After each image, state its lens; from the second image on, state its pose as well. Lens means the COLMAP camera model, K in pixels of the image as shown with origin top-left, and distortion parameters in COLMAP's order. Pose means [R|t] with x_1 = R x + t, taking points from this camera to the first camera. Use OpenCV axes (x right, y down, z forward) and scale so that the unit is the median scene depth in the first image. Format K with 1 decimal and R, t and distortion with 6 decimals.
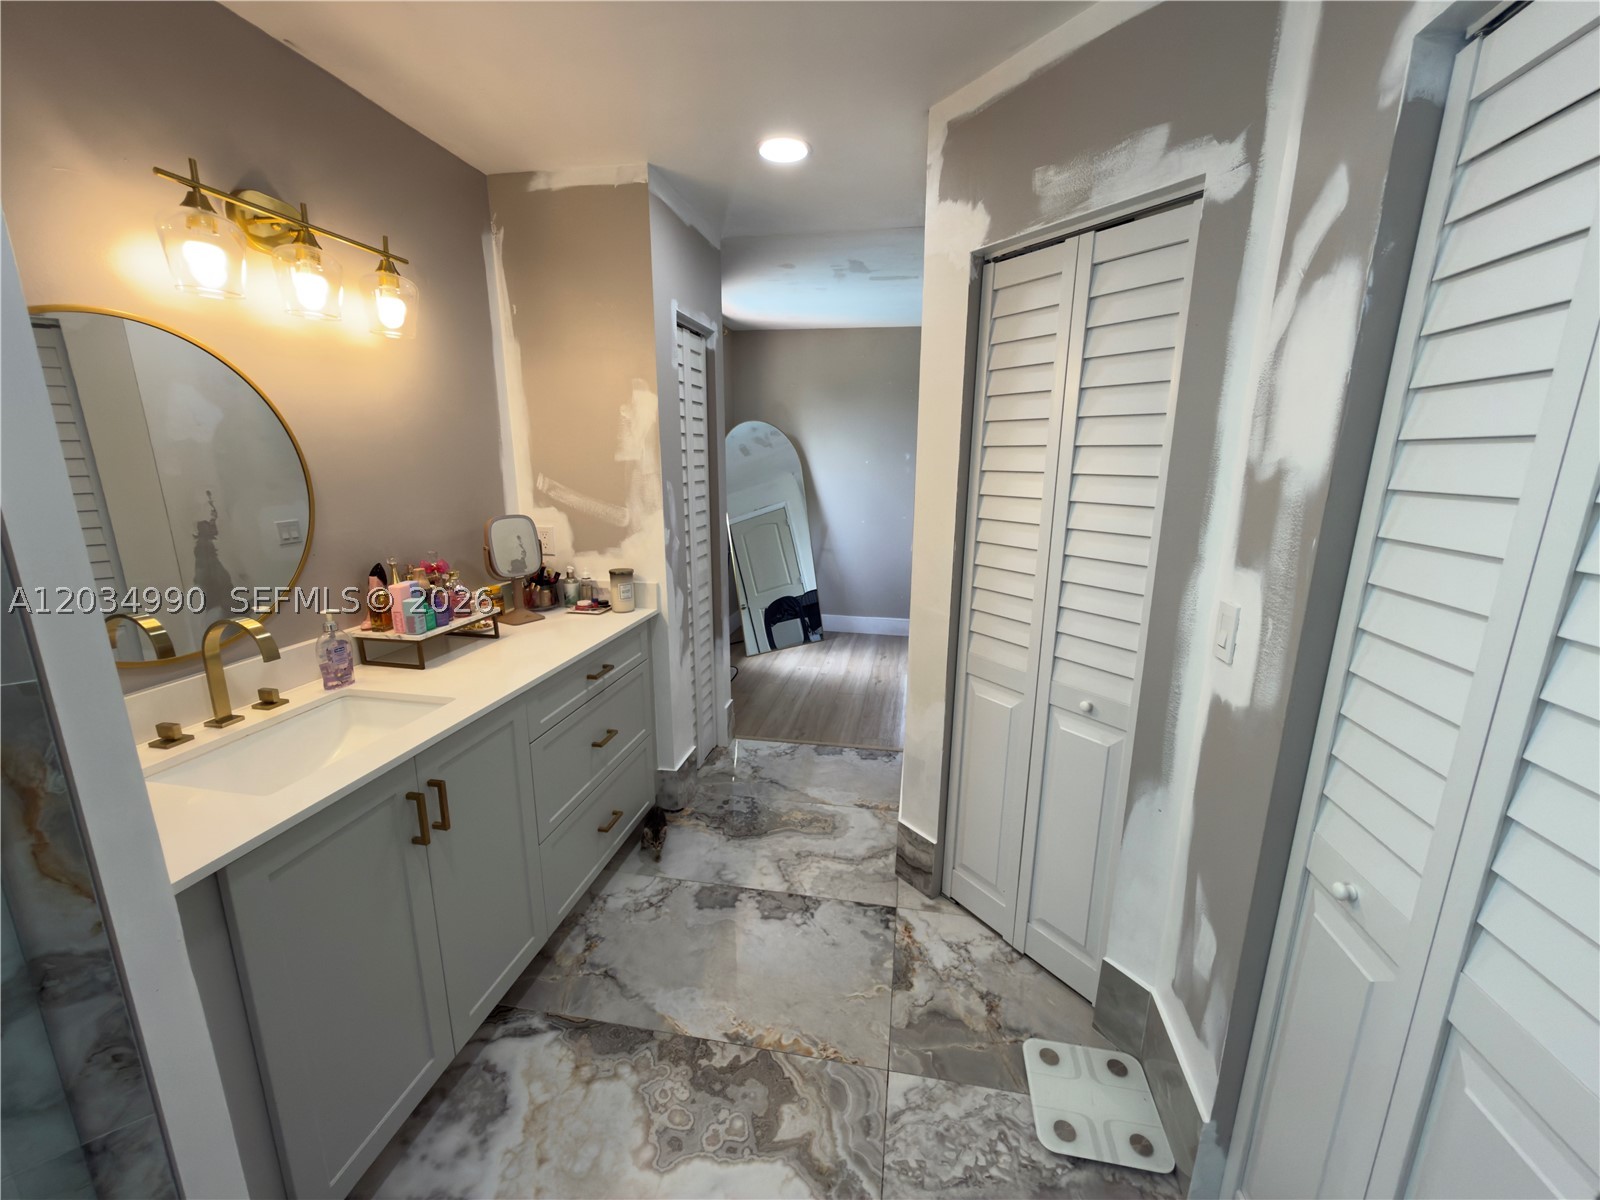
lens RADIAL K [[636.3, 0, 794.1], [0, 636.3, 598.9], [0, 0, 1]] dist [-0.002131, 0.000788]
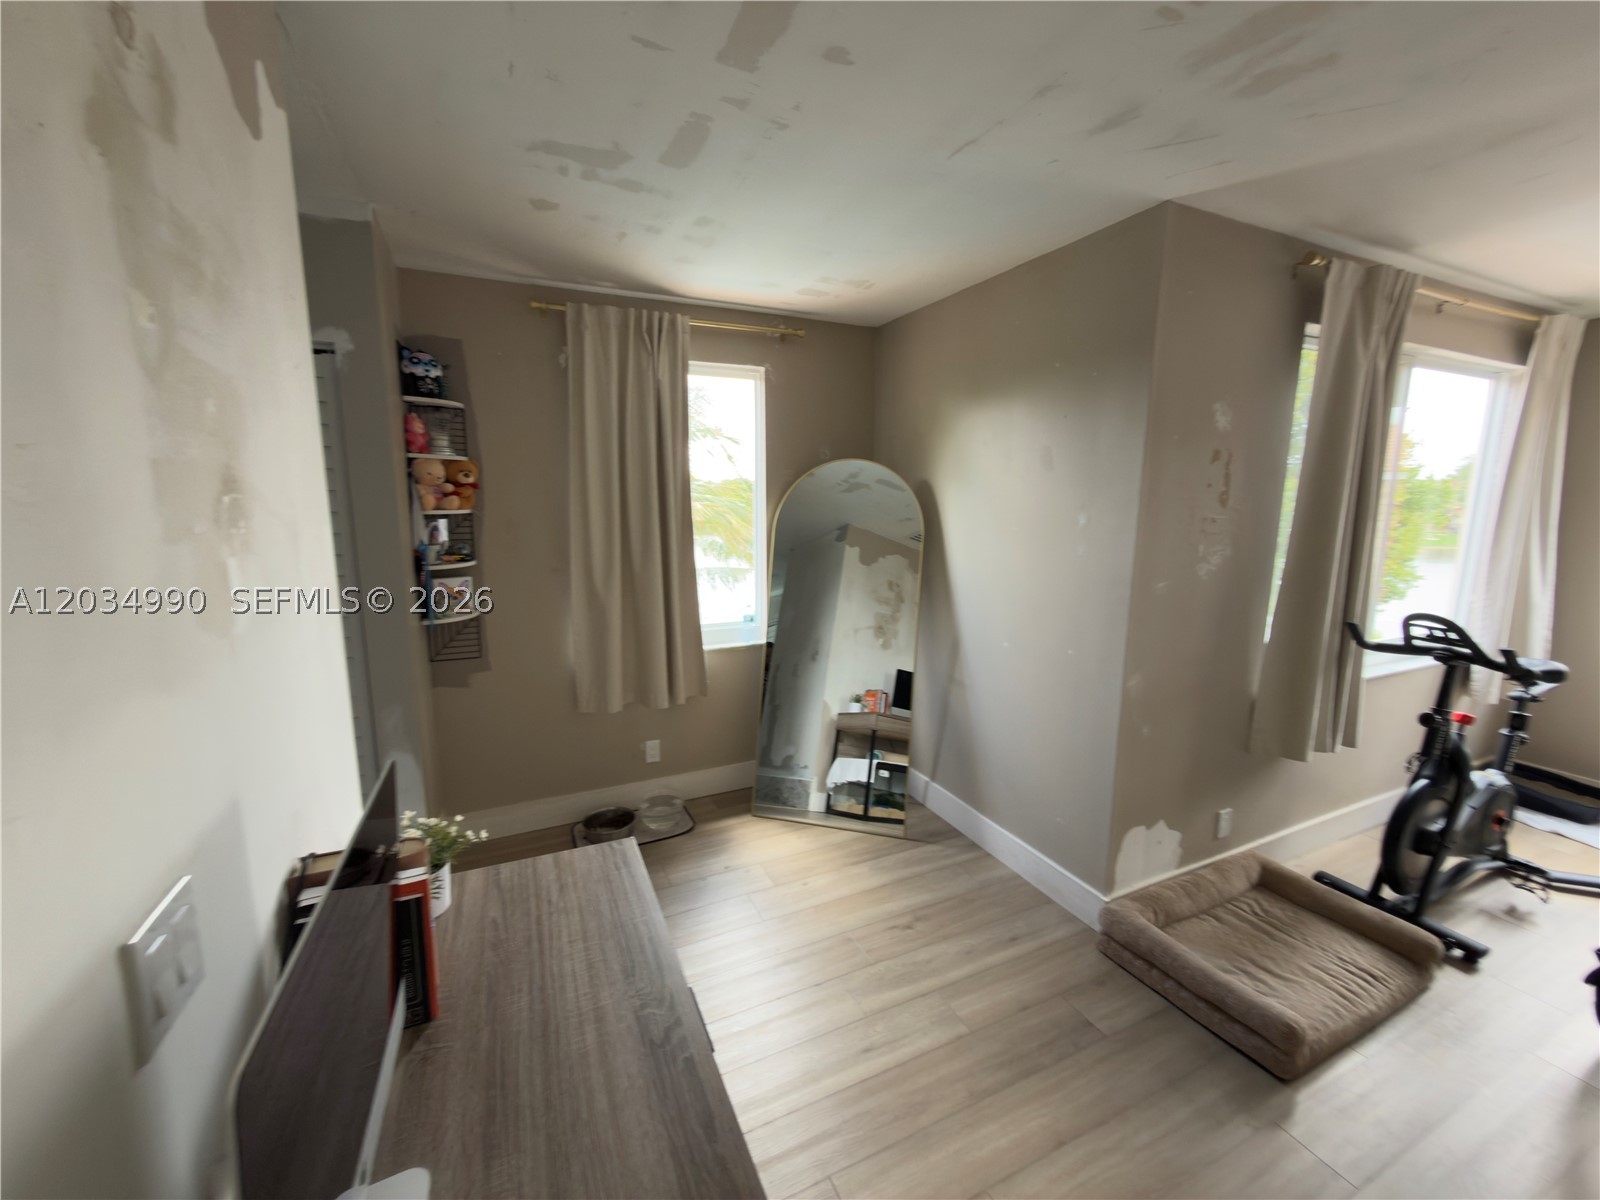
lens RADIAL K [[636.3, 0, 802.8], [0, 636.3, 601.3], [0, 0, 1]] dist [-0.002131, 0.000788]
pose [[0.588117, 0.120921, -0.799685, 0.426653], [-0.179993, 0.983532, 0.016348, -0.137414], [0.788493, 0.134323, 0.600197, 0.579740]]
